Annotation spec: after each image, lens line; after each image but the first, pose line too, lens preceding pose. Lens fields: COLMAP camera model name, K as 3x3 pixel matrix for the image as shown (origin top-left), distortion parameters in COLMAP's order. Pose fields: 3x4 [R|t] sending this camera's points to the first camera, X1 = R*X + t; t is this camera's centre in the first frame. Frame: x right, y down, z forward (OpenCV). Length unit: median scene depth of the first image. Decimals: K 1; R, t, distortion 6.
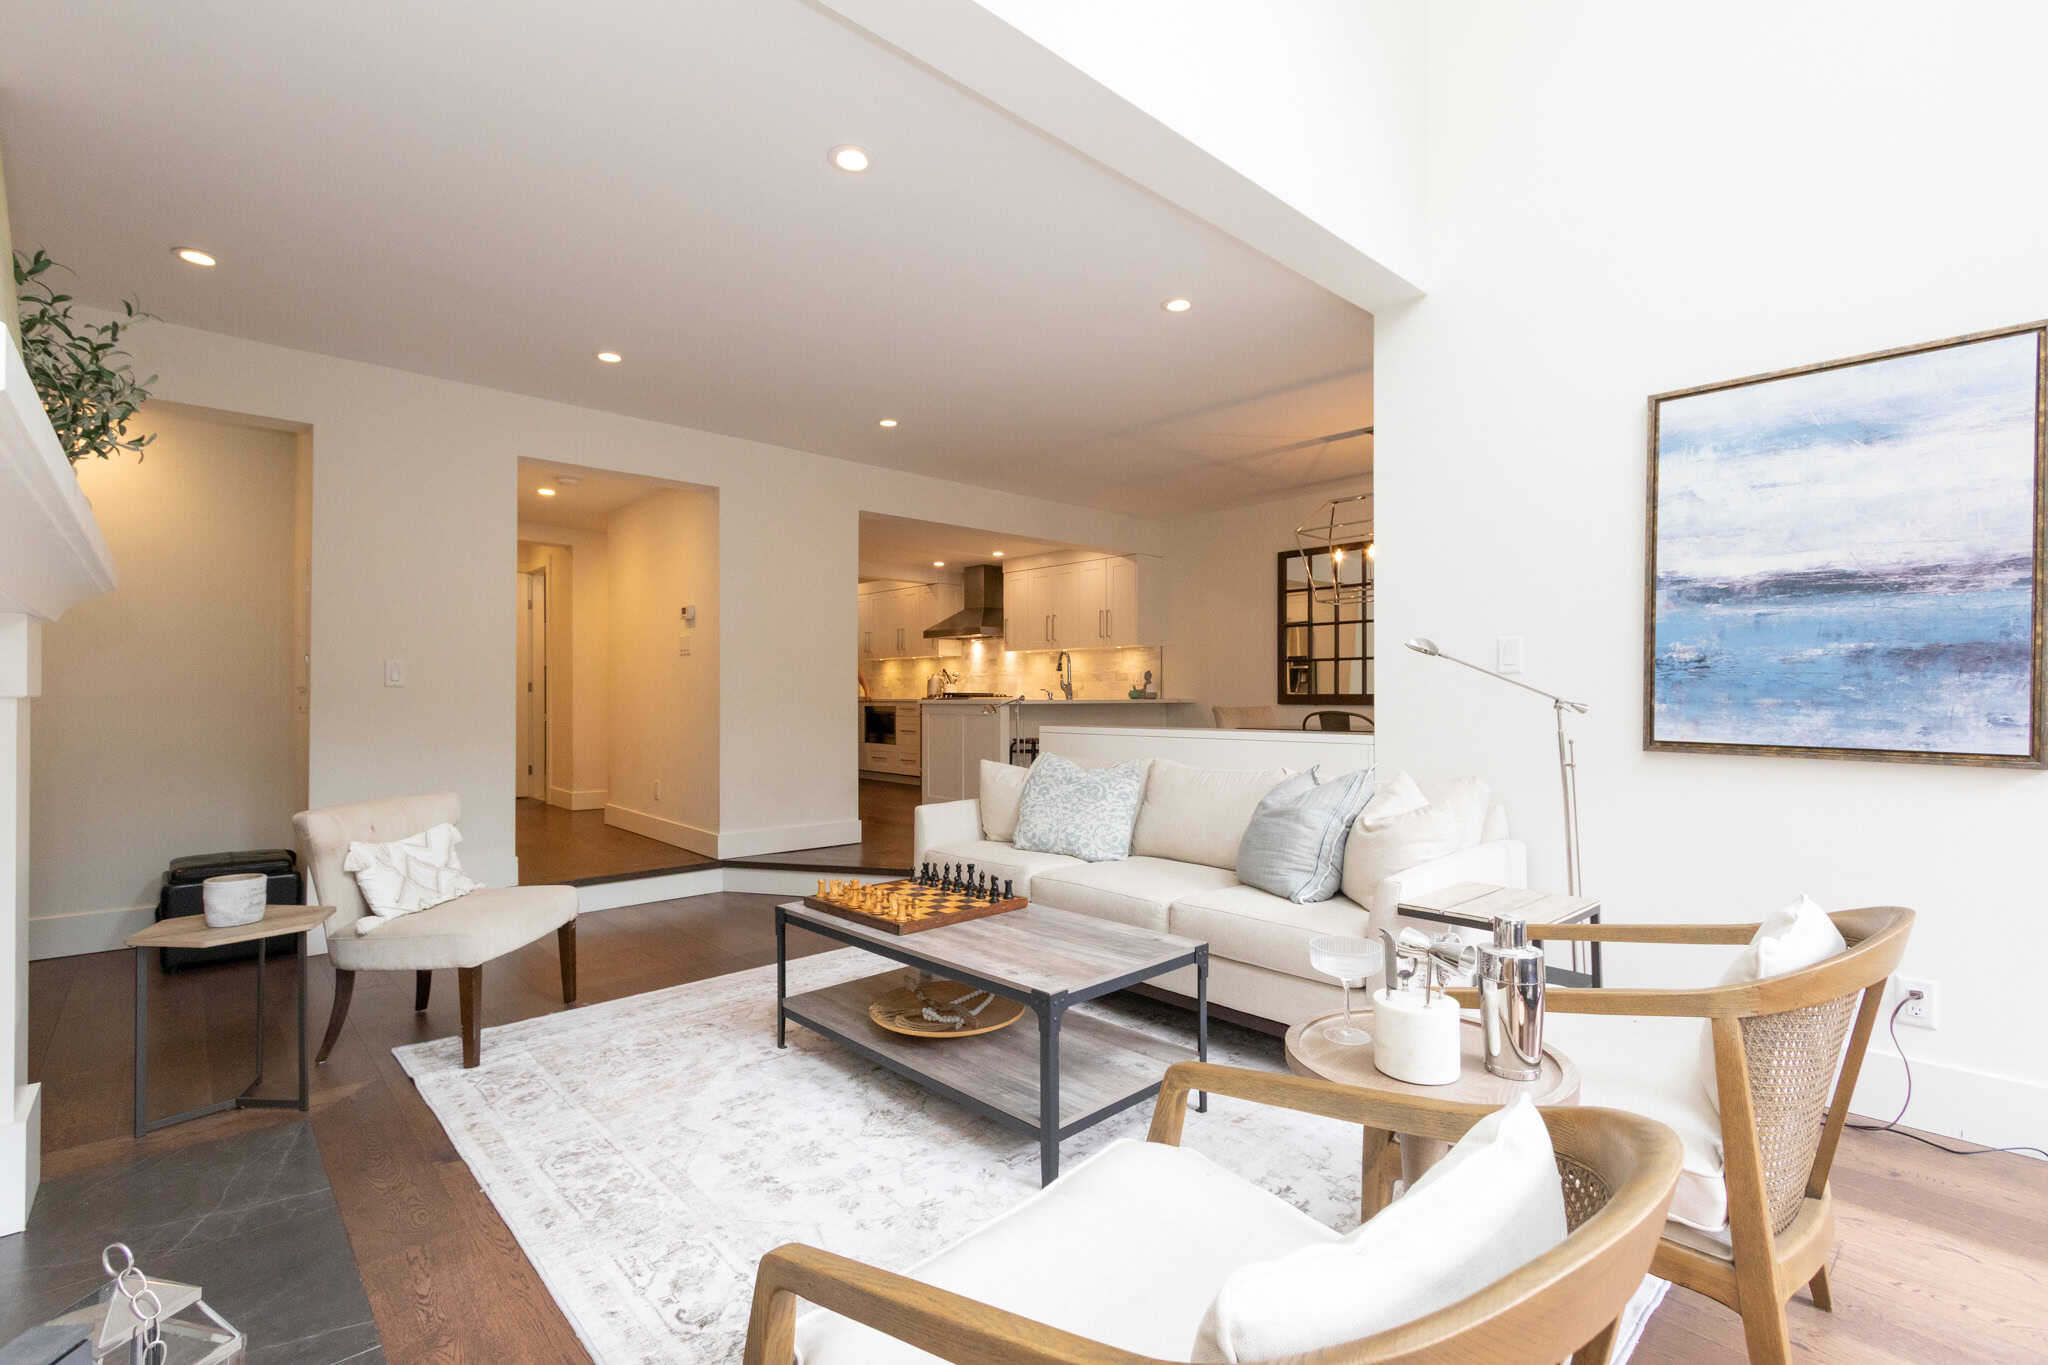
lens RADIAL K [[930.0, 0, 1009.5], [0, 930.0, 686.8], [0, 0, 1]] dist [0.004245, -0.000142]
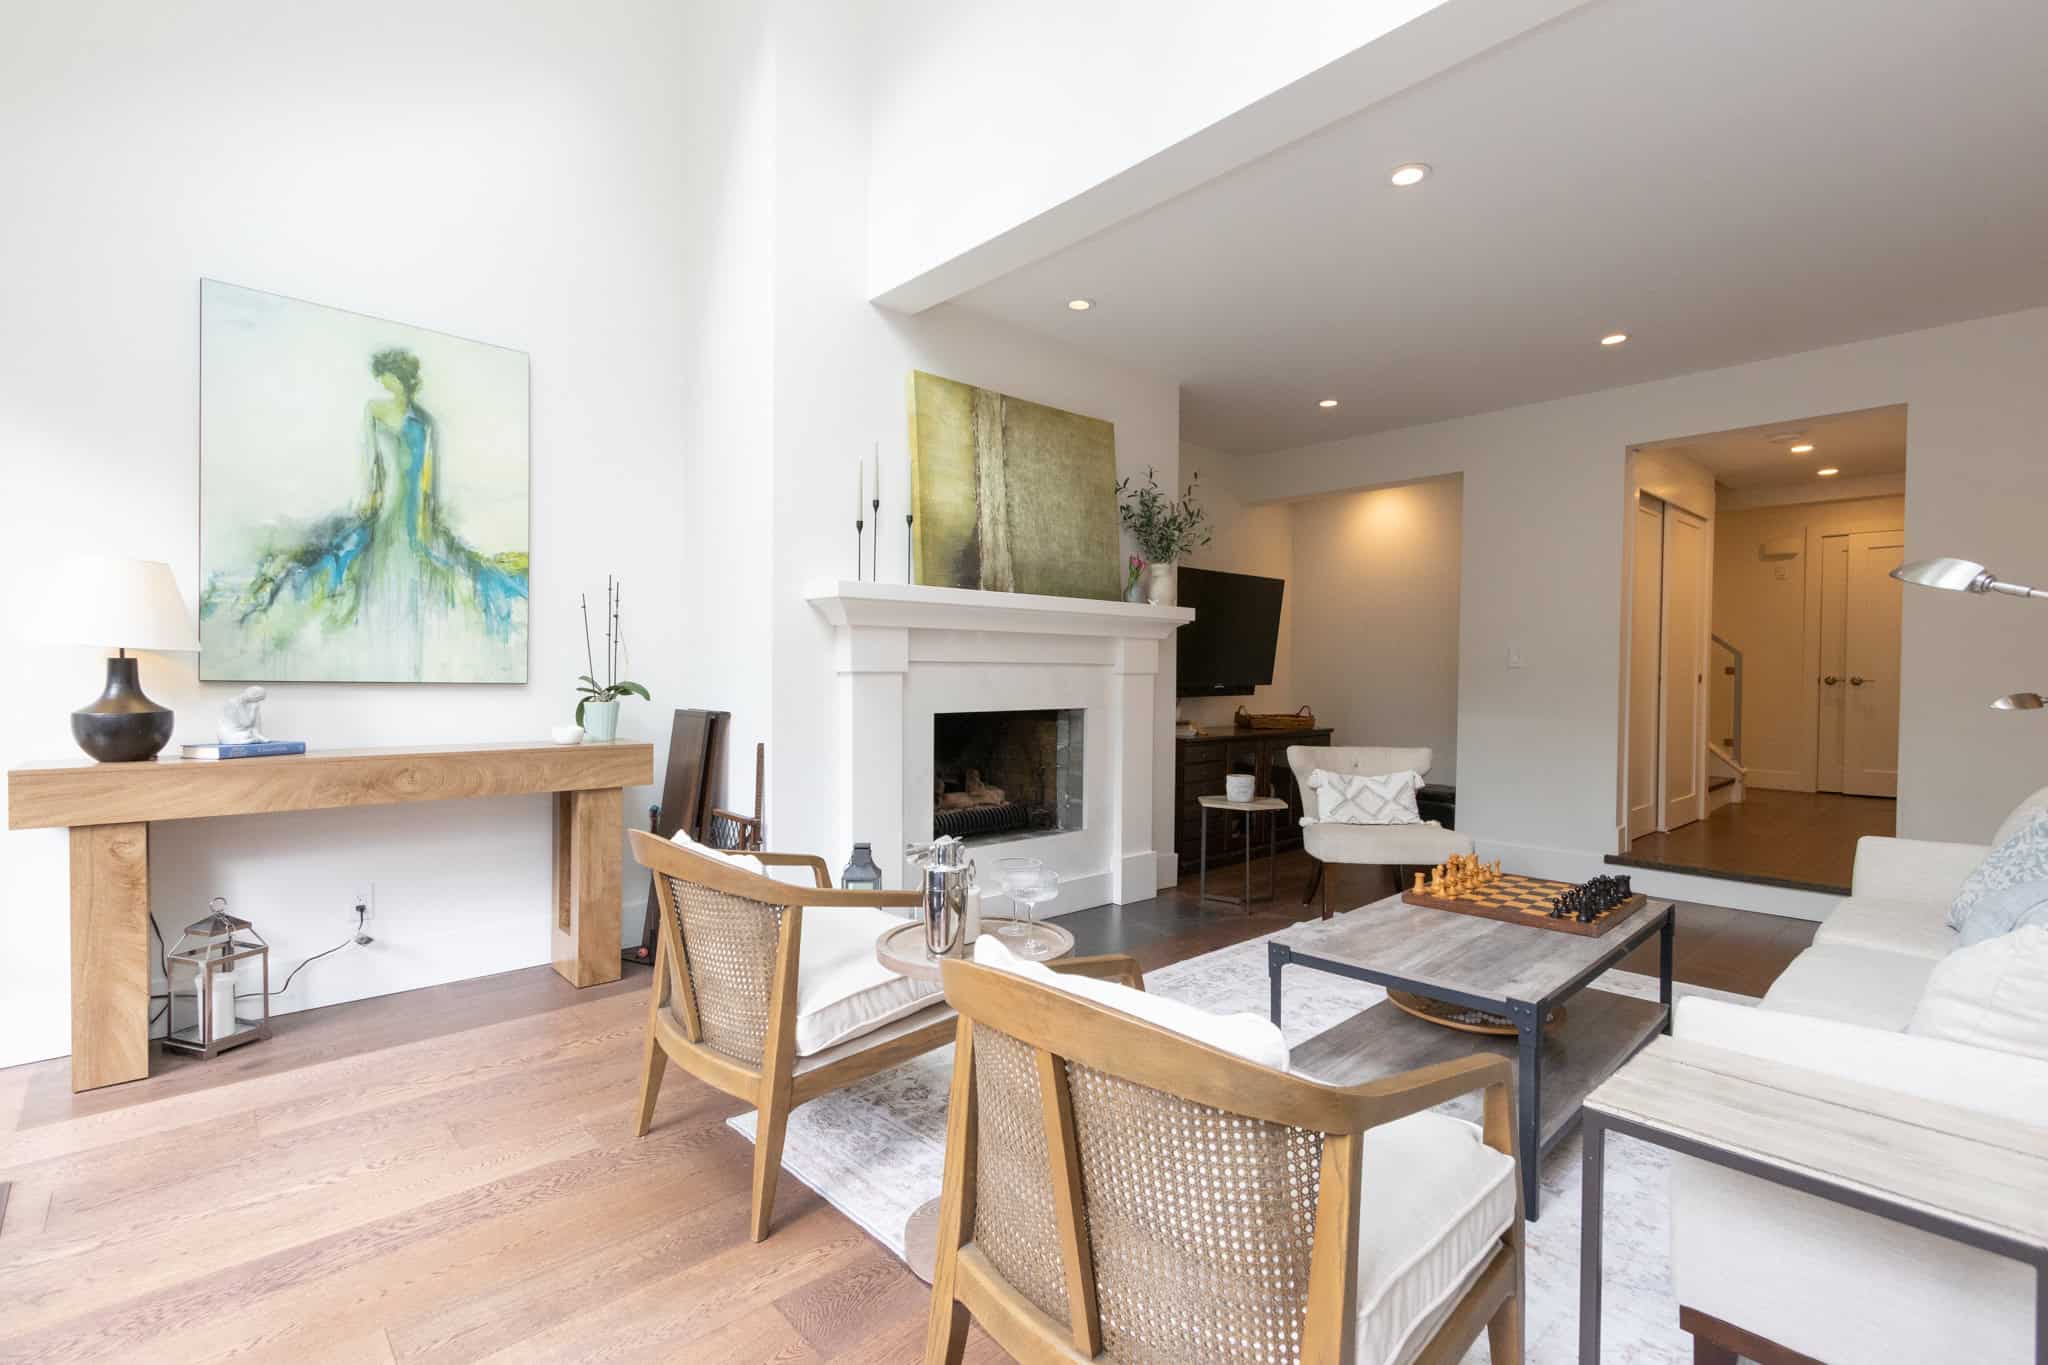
lens RADIAL K [[930.0, 0, 1009.9], [0, 930.0, 692.2], [0, 0, 1]] dist [0.004245, -0.000142]
pose [[0.011273, 0.025538, -0.999610, 0.911433], [-0.000694, 0.999674, 0.025532, 0.001983], [0.999936, 0.000406, 0.011287, 0.531320]]
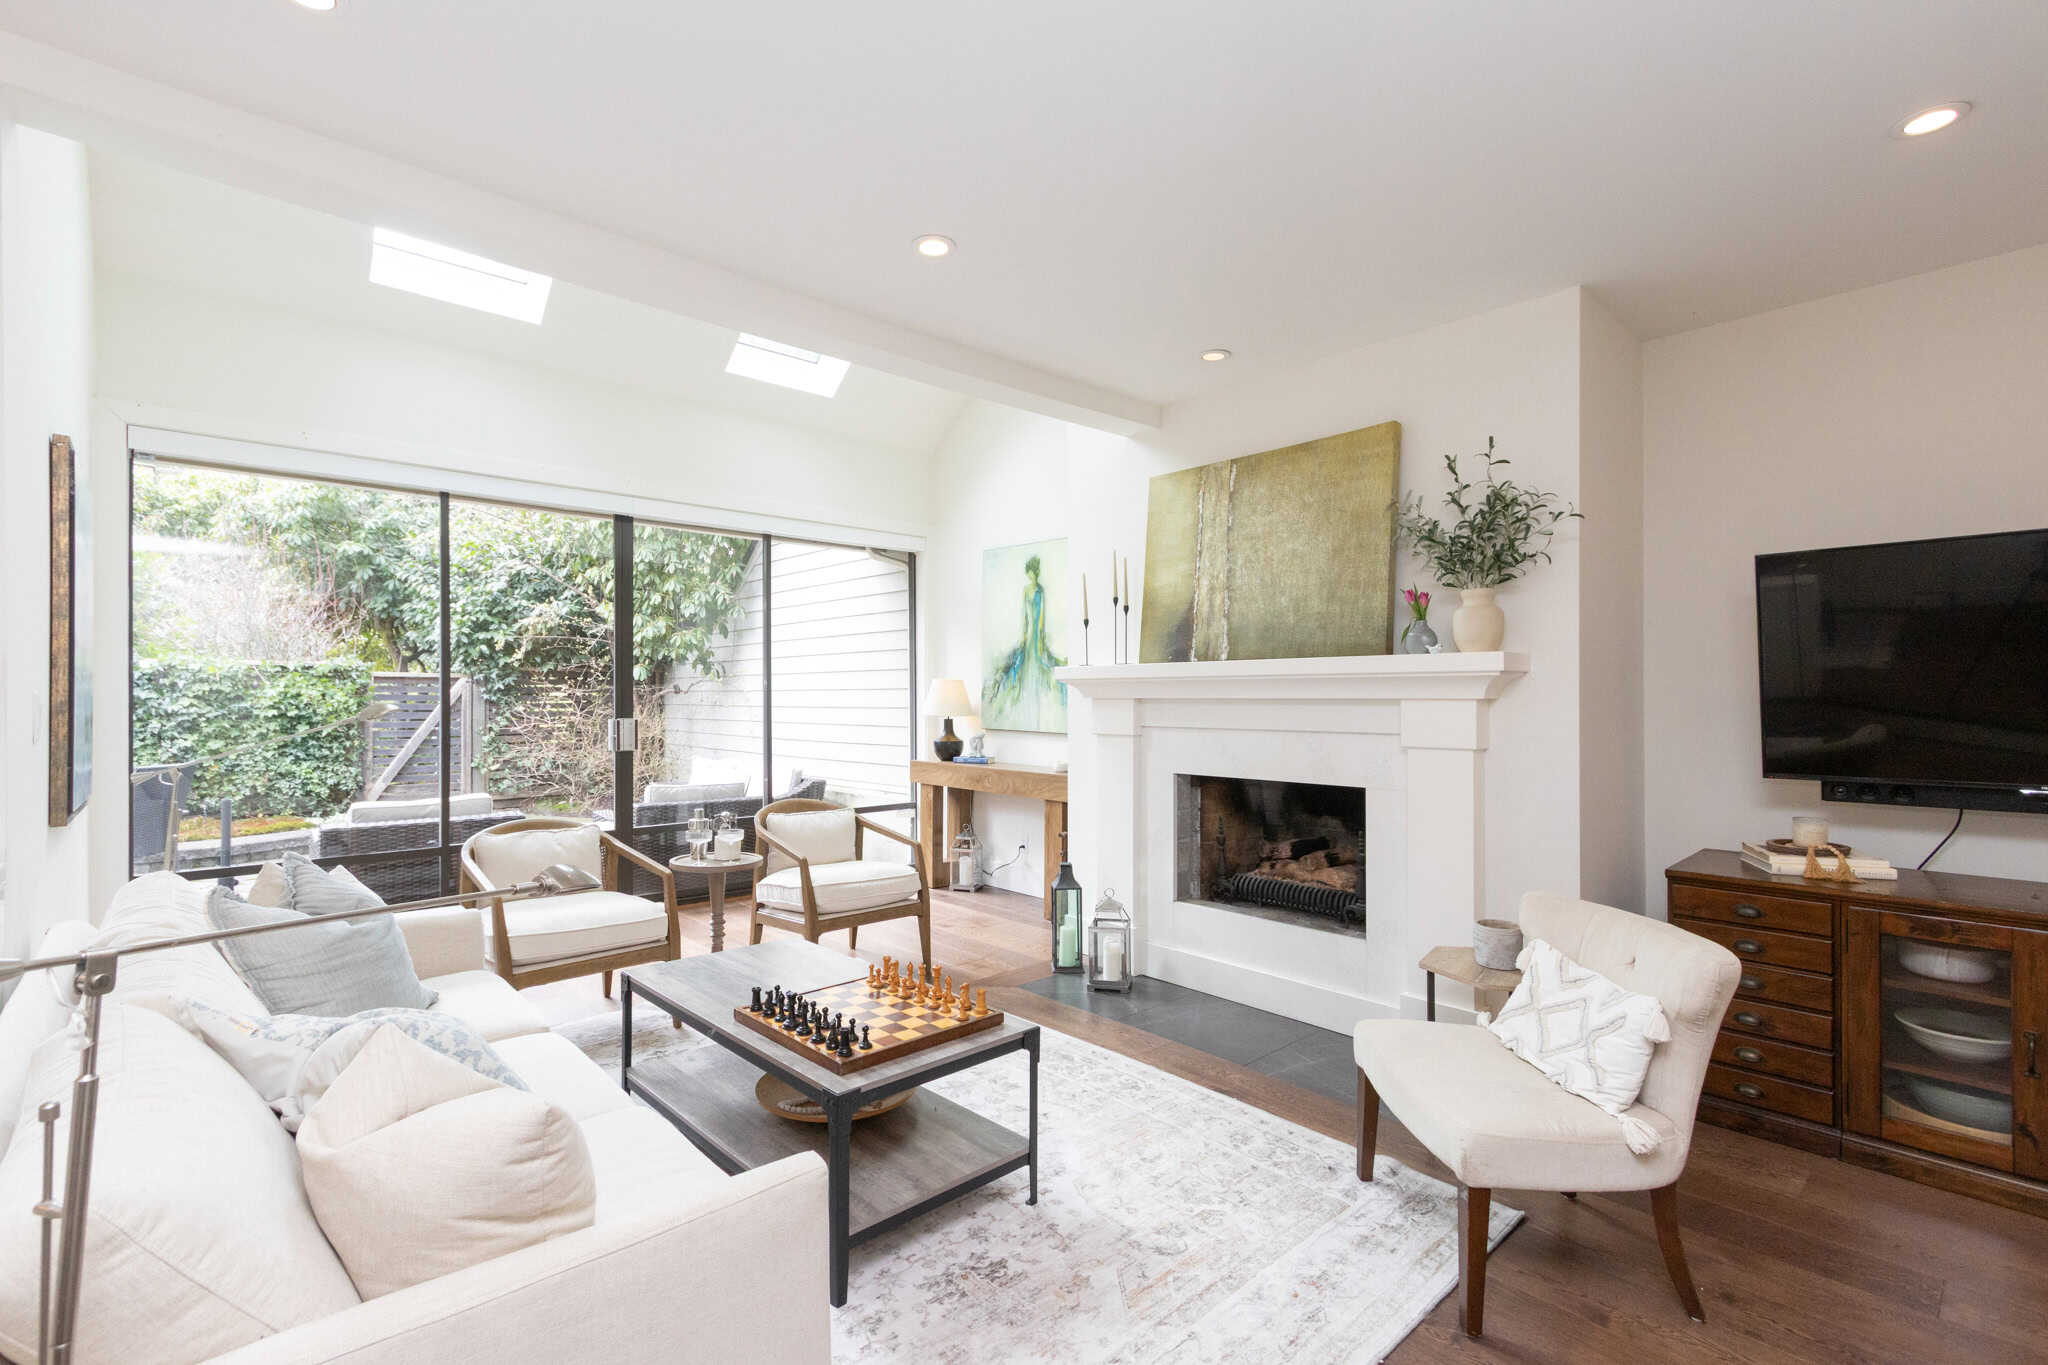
lens RADIAL K [[930.0, 0, 1014.2], [0, 930.0, 698.7], [0, 0, 1]] dist [0.004245, -0.000142]
pose [[-0.999983, 0.003780, -0.004384, -0.256093], [0.003790, 0.999990, -0.002269, -0.055119], [0.004375, -0.002285, -0.999988, 2.041026]]
